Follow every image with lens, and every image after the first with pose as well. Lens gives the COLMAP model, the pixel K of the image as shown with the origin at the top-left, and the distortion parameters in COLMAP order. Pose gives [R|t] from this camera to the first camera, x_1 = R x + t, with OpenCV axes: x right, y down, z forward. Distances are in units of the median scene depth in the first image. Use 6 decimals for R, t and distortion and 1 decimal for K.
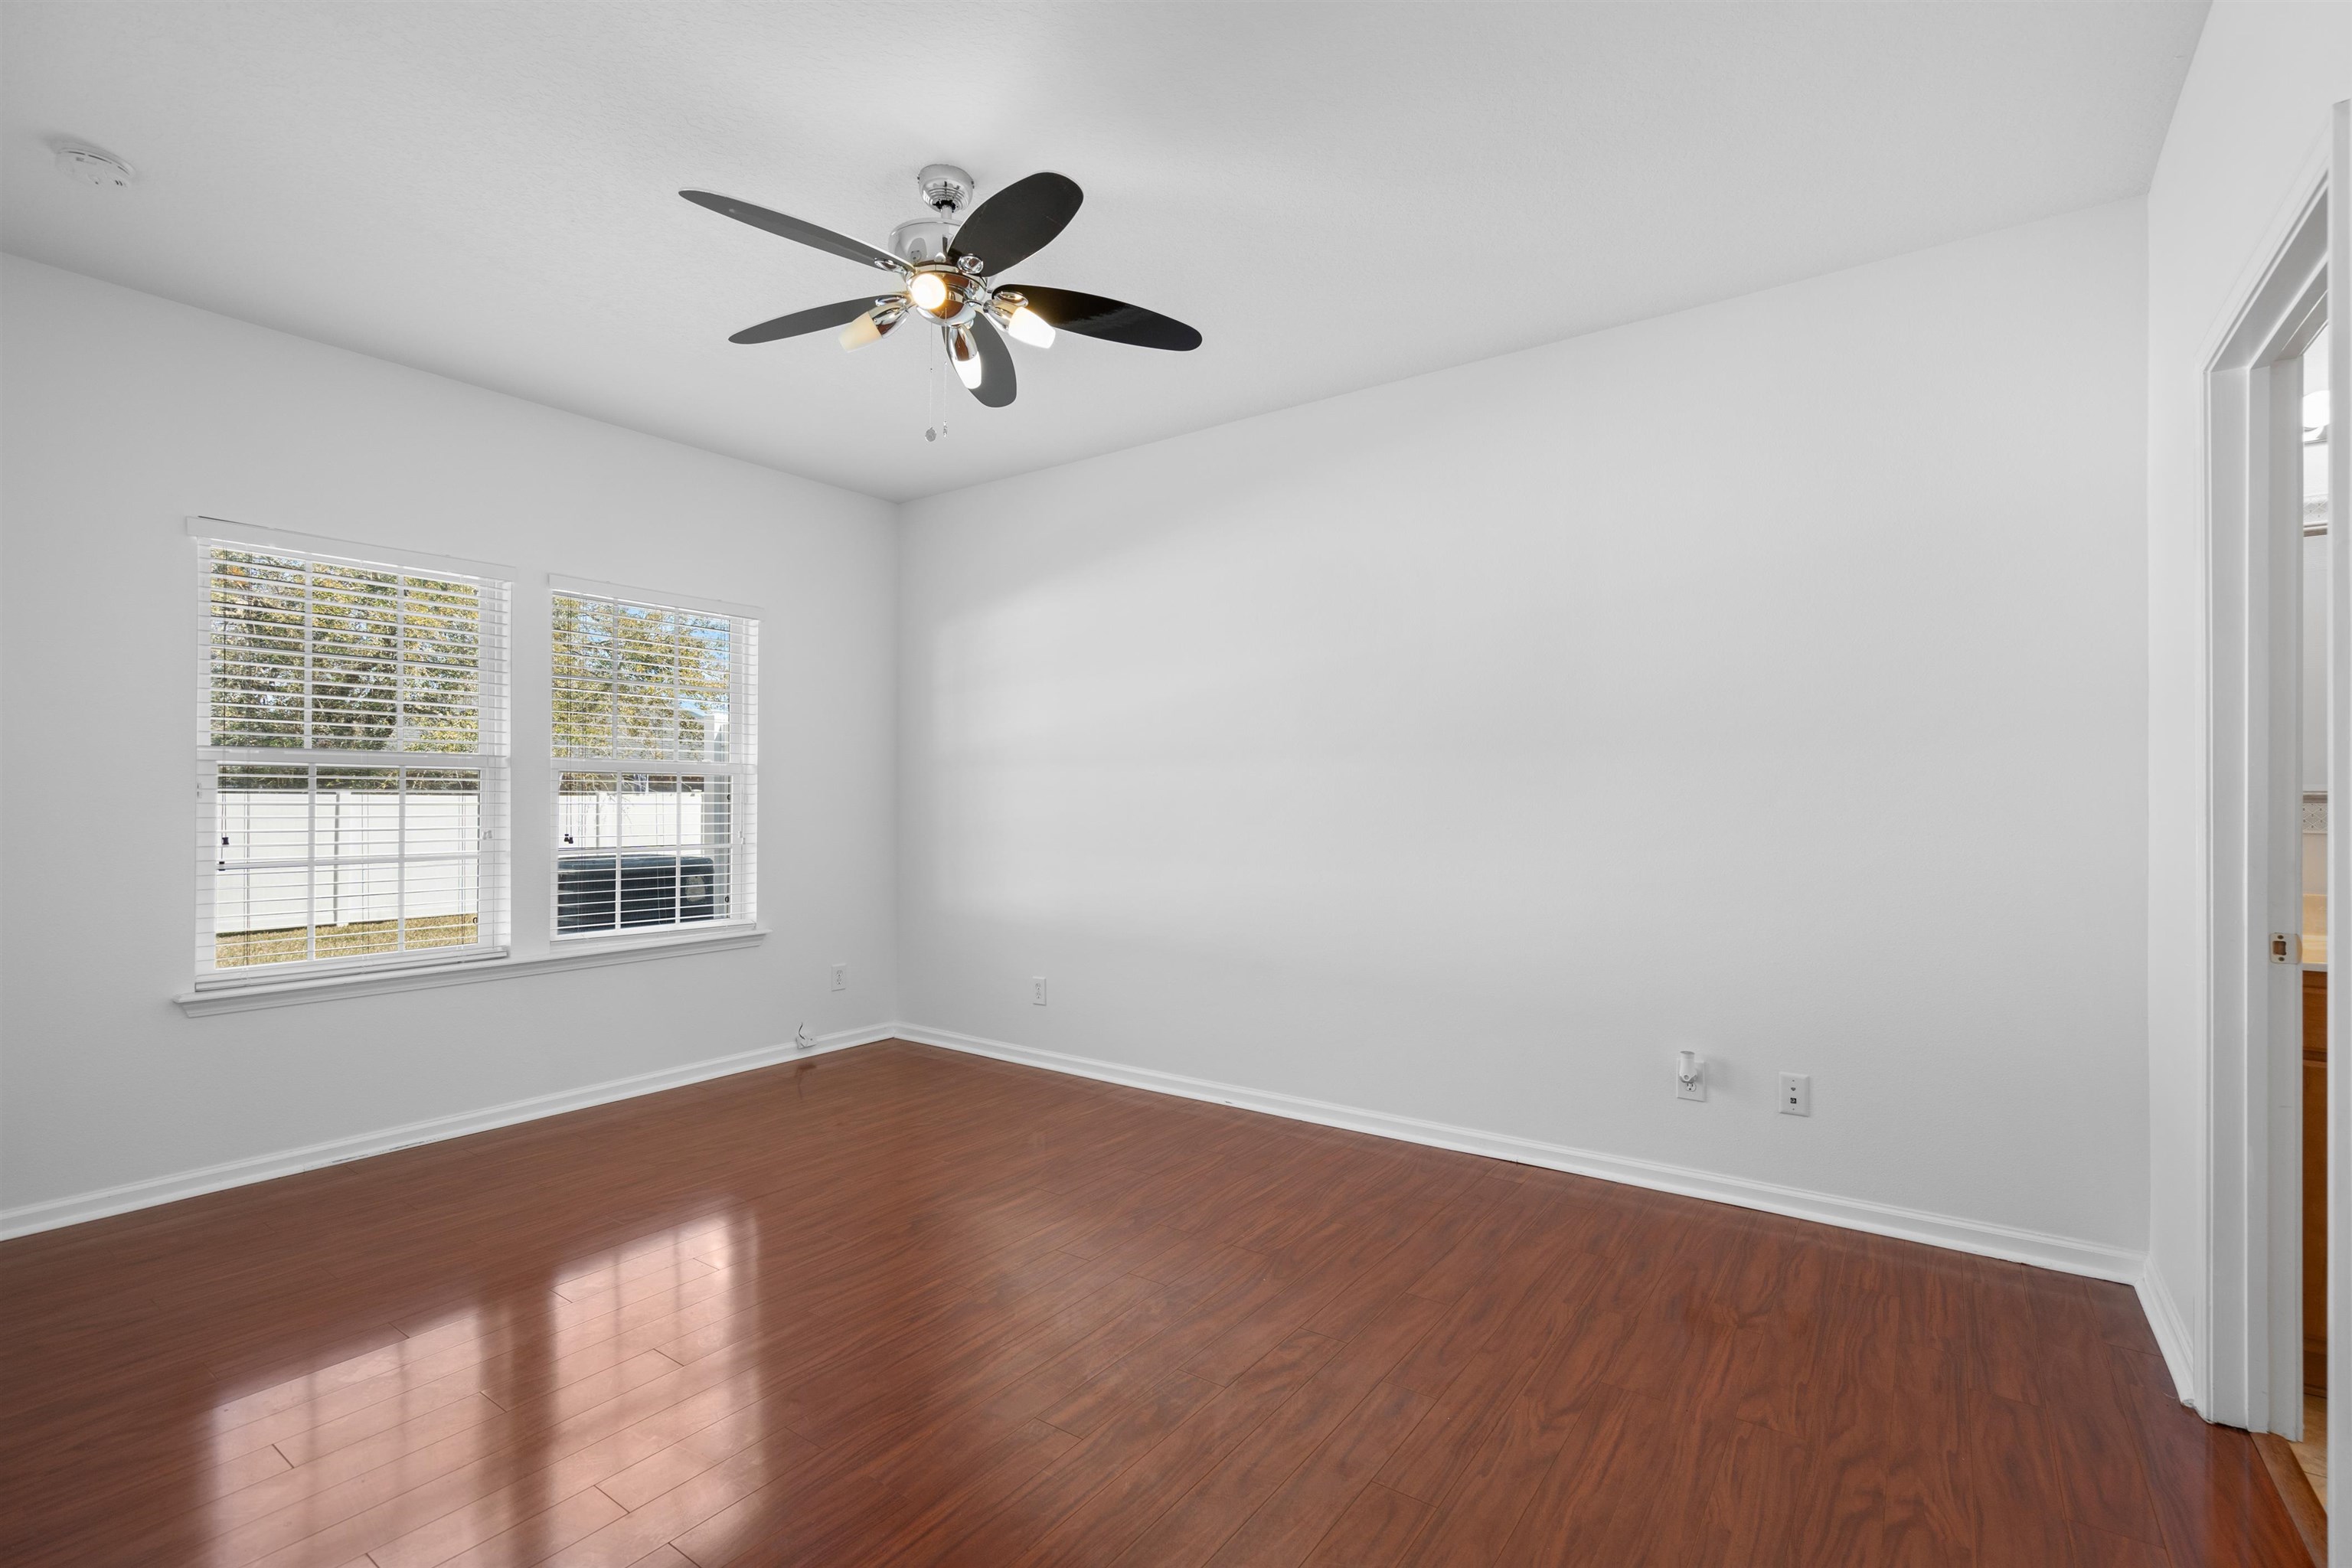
lens RADIAL K [[1070.9, 0, 1175.8], [0, 1070.9, 786.8], [0, 0, 1]] dist [-0.003032, 0.000245]
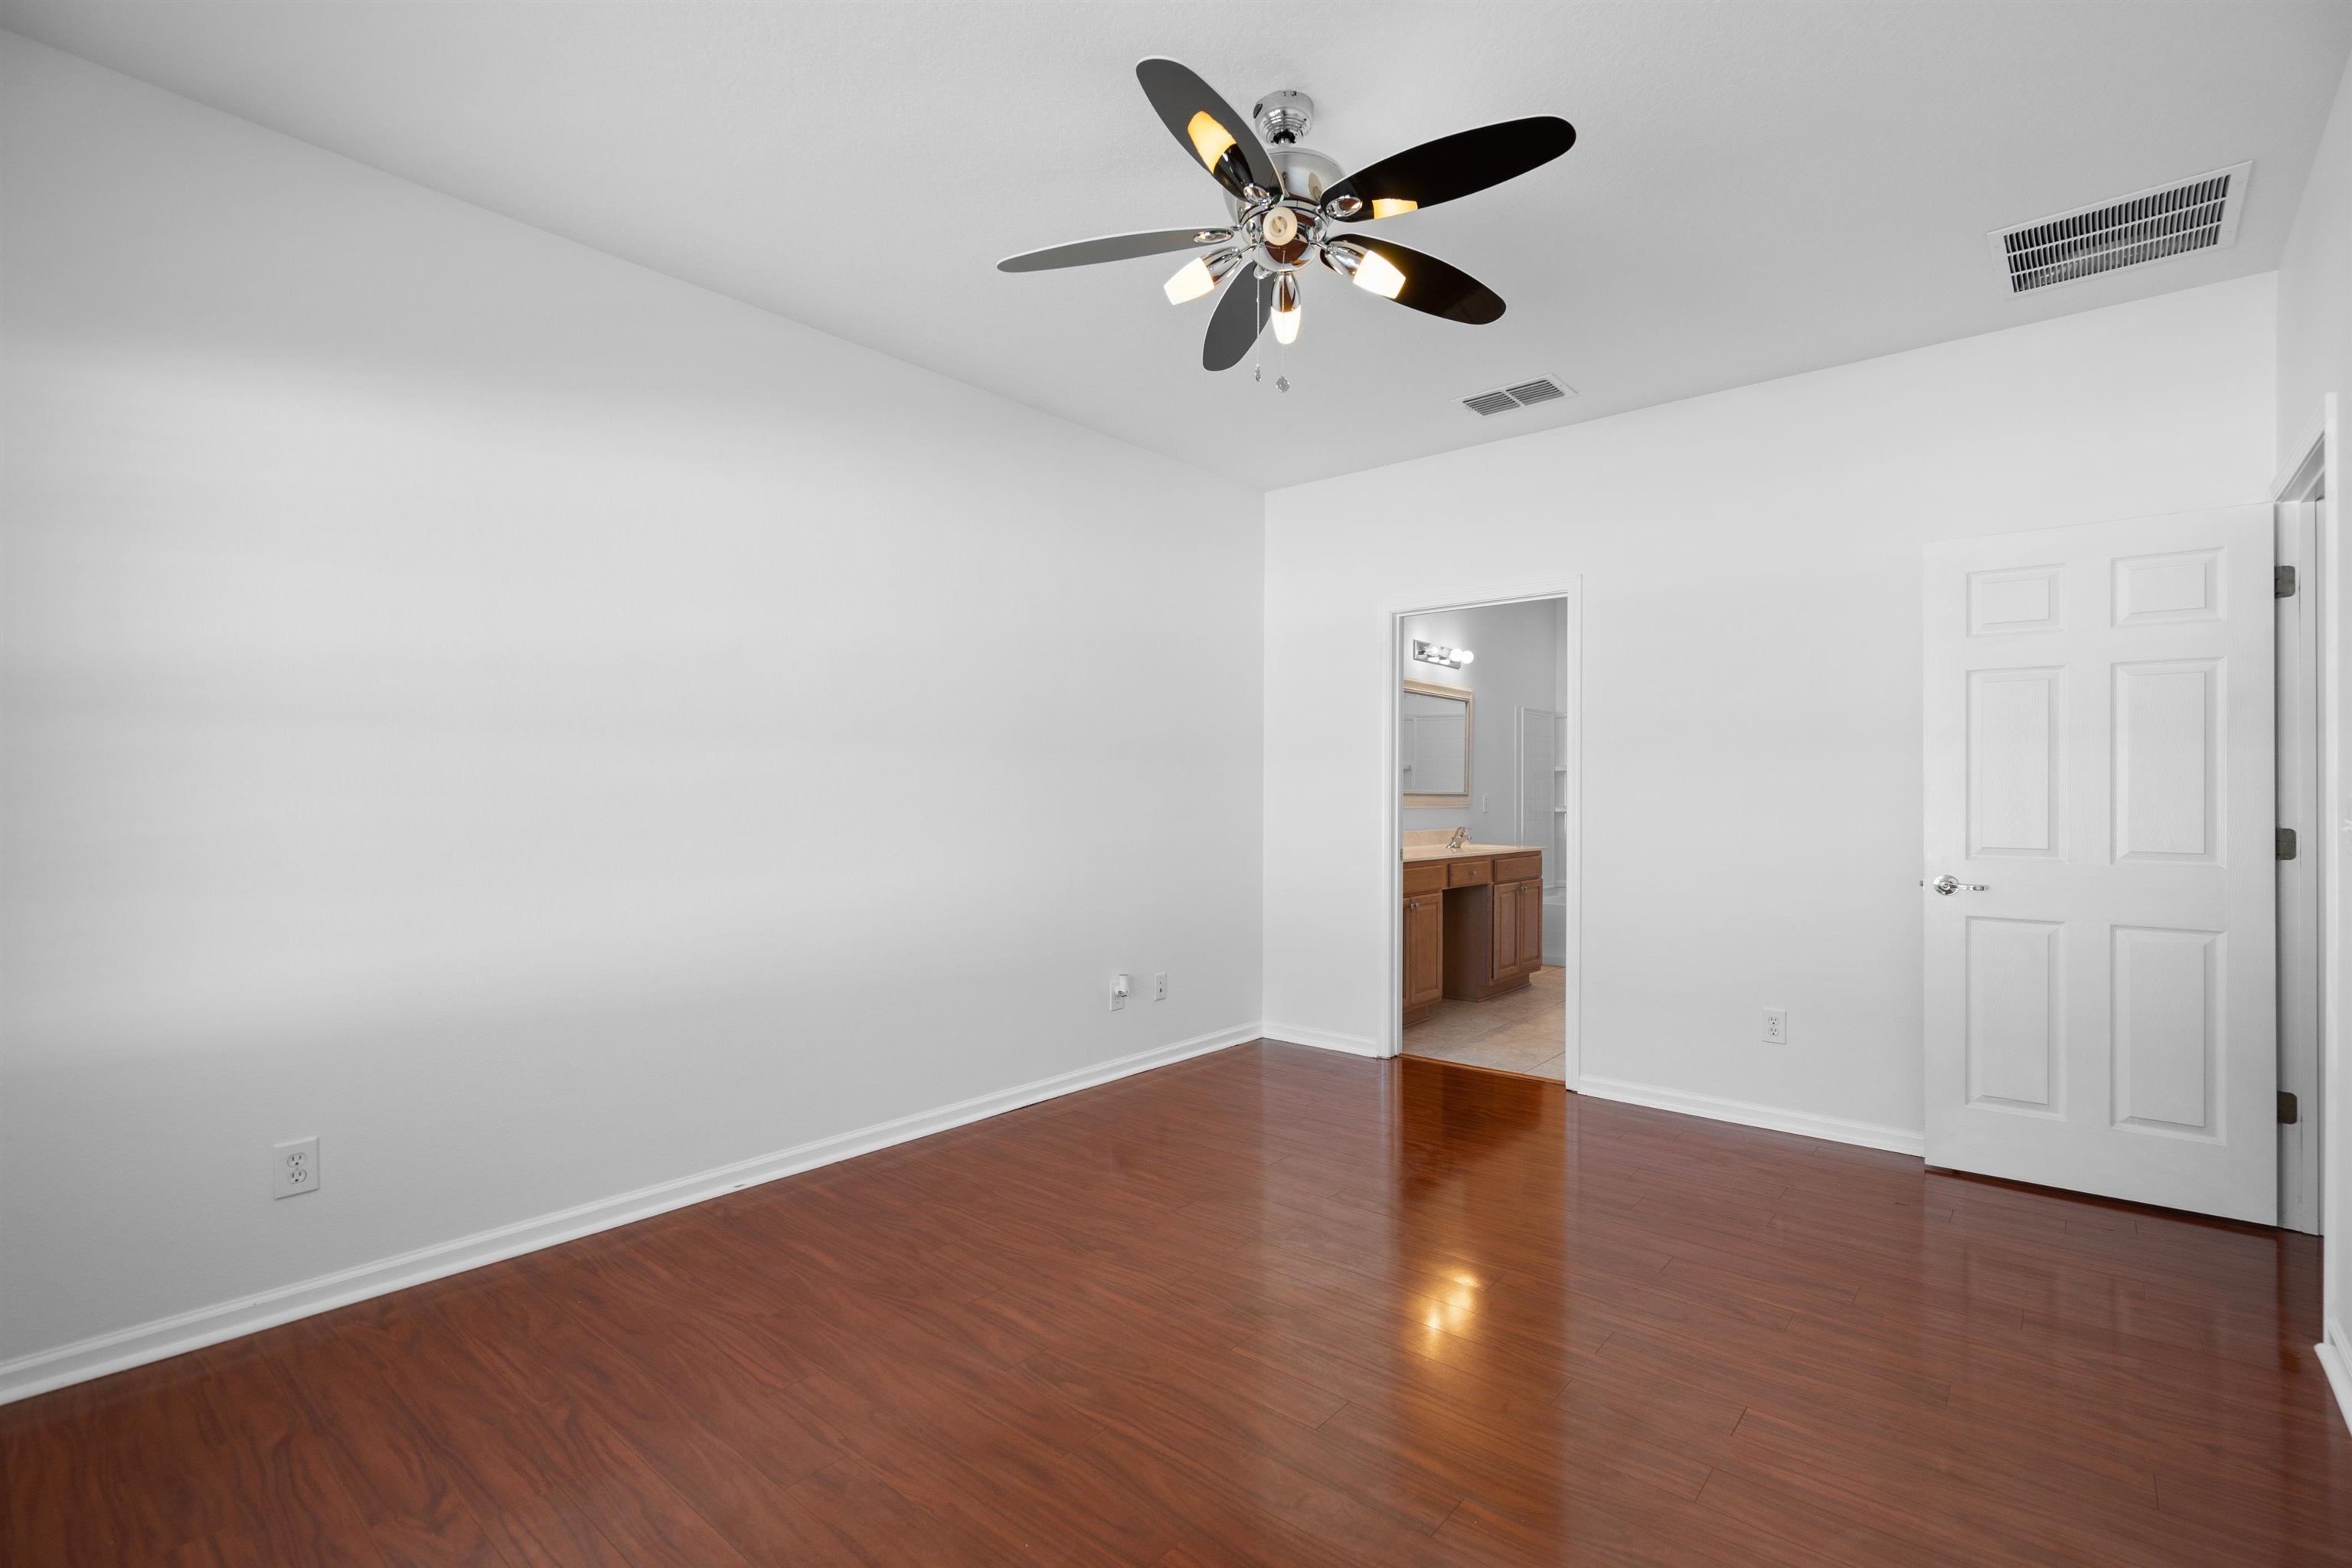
lens RADIAL K [[1070.9, 0, 1175.6], [0, 1070.9, 794.1], [0, 0, 1]] dist [-0.003032, 0.000245]
pose [[0.068244, -0.001861, 0.997667, -0.892106], [-0.020924, 0.999776, 0.003296, 0.003036], [-0.997449, -0.021100, 0.068190, 0.811440]]
